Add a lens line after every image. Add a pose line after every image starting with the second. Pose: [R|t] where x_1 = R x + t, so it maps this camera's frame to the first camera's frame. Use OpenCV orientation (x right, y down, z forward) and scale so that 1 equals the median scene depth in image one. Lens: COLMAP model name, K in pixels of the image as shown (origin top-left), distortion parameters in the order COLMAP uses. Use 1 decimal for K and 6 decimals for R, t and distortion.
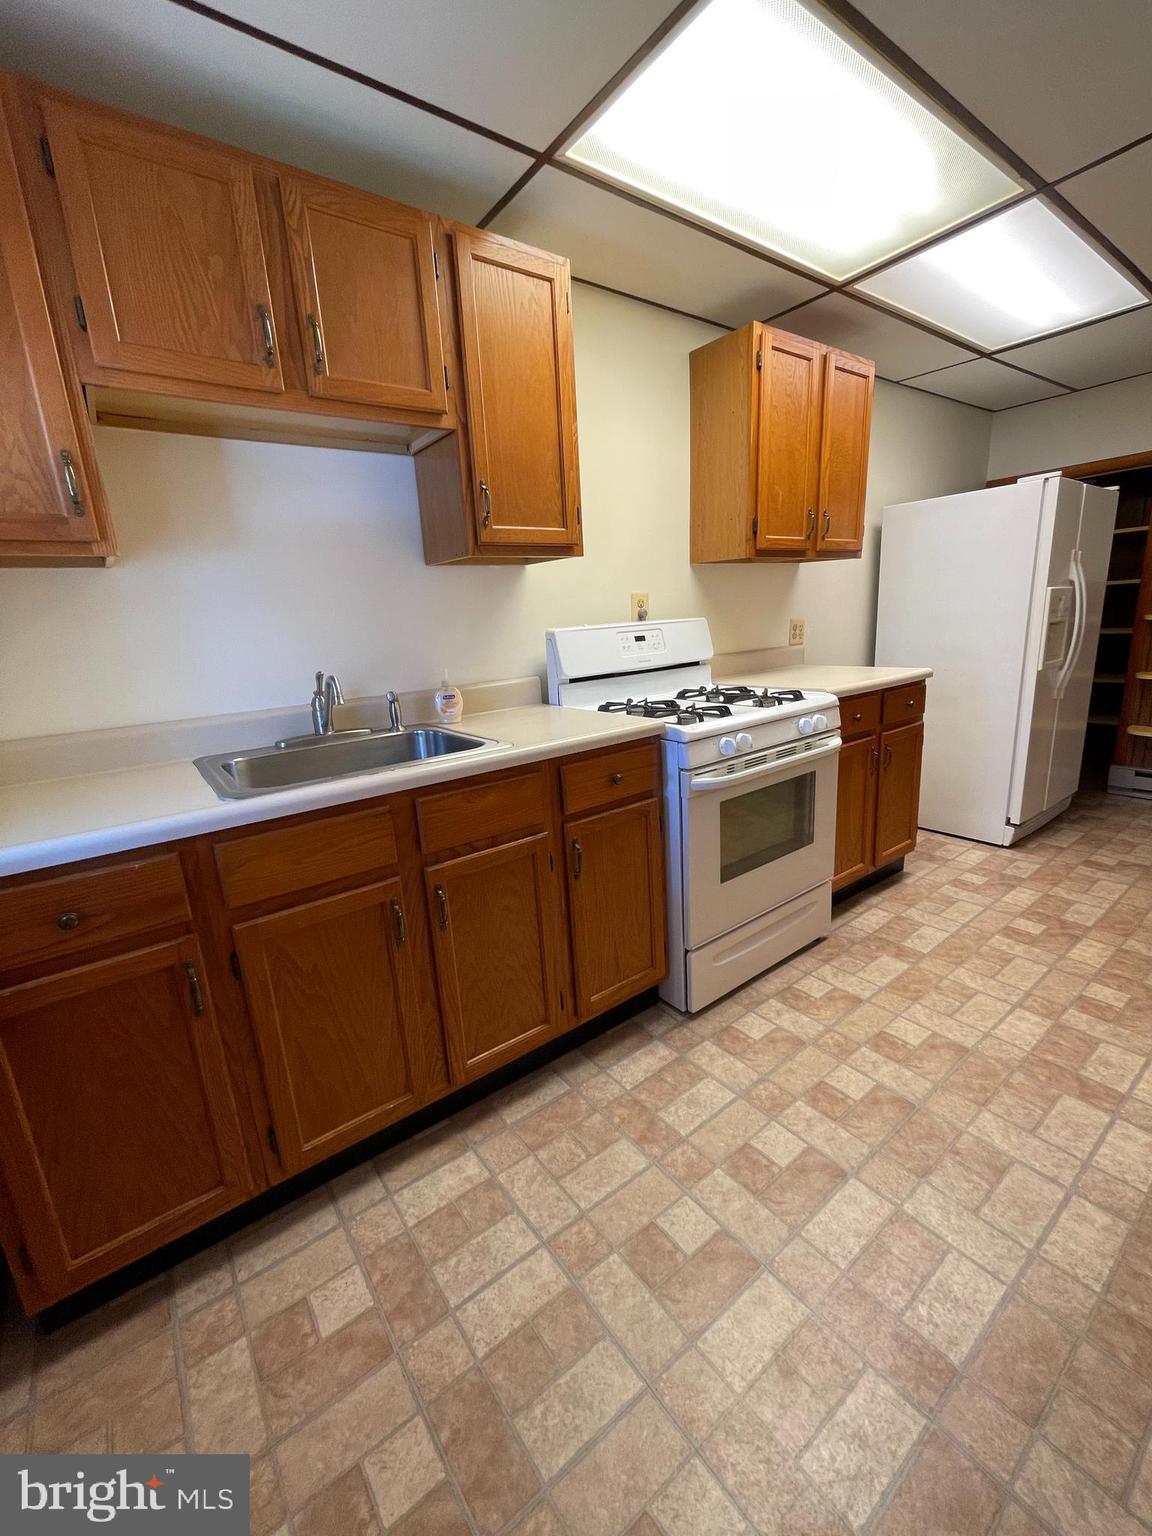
lens RADIAL K [[626.1, 0, 574.4], [0, 626.1, 767.5], [0, 0, 1]] dist [-0.000099, 0.000565]
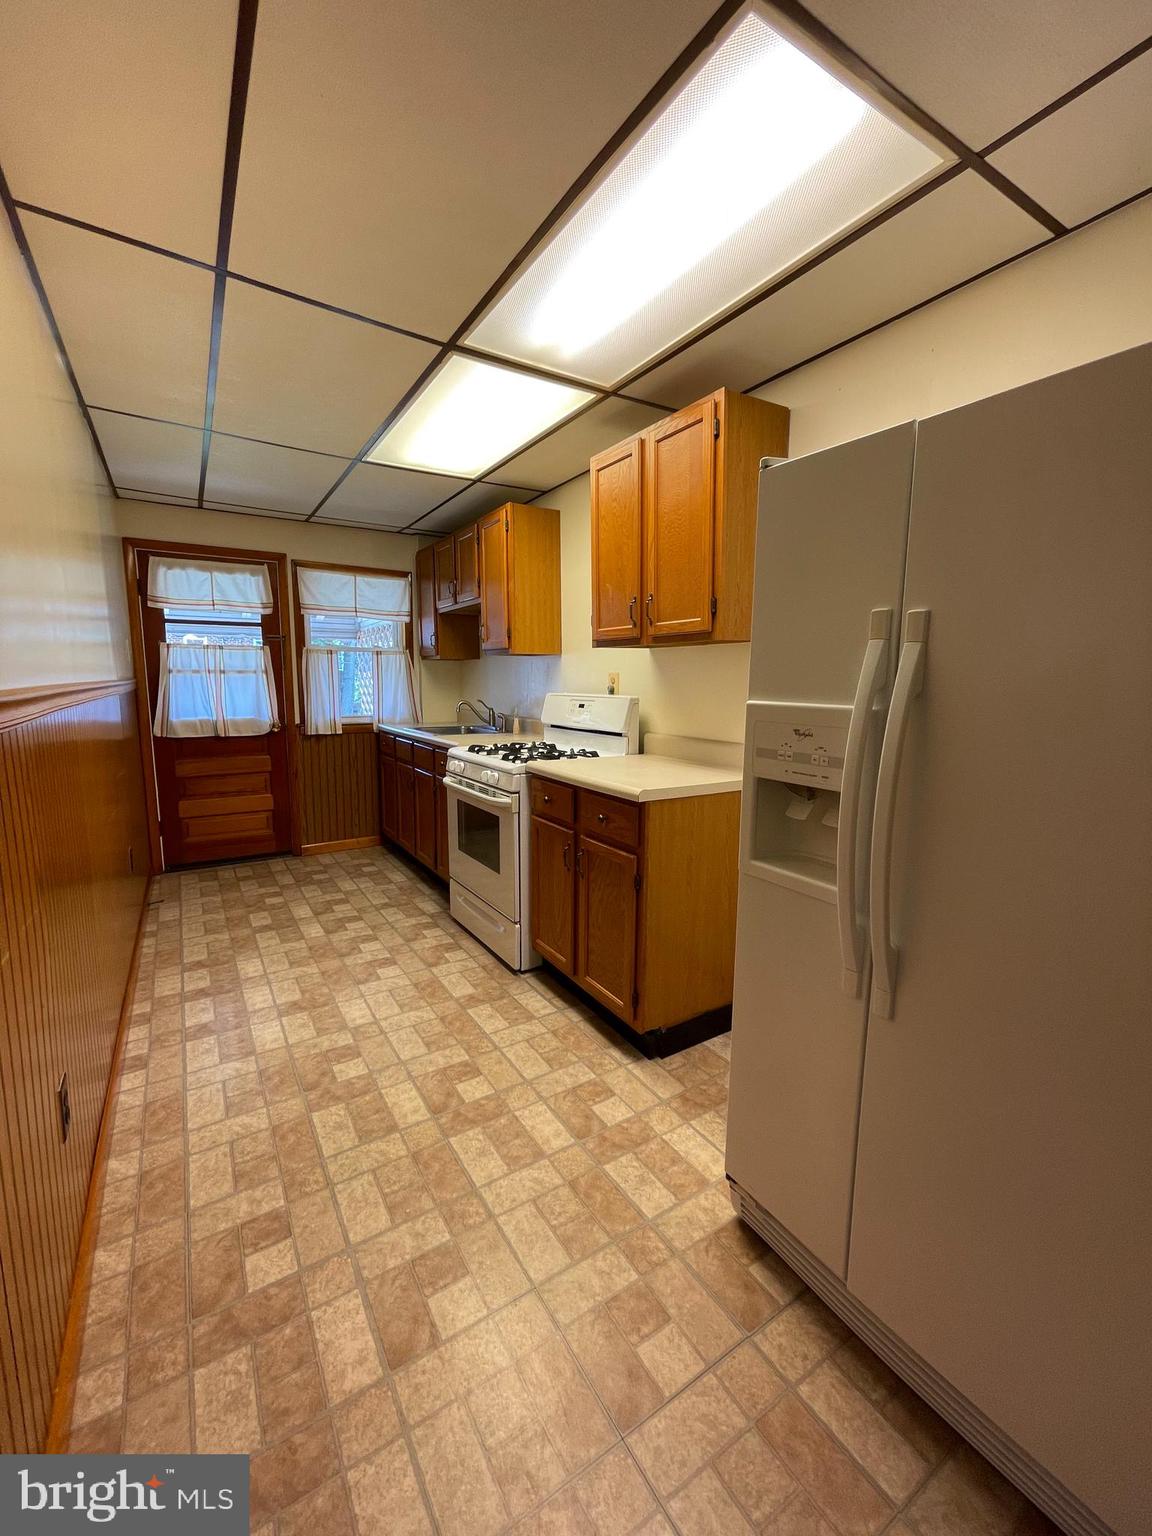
lens RADIAL K [[626.1, 0, 575.9], [0, 626.1, 762.5], [0, 0, 1]] dist [-0.000099, 0.000565]
pose [[-0.081867, 0.192100, -0.977955, 1.834902], [-0.232277, 0.950550, 0.206161, -0.460046], [0.969198, 0.244034, -0.033198, 1.336529]]
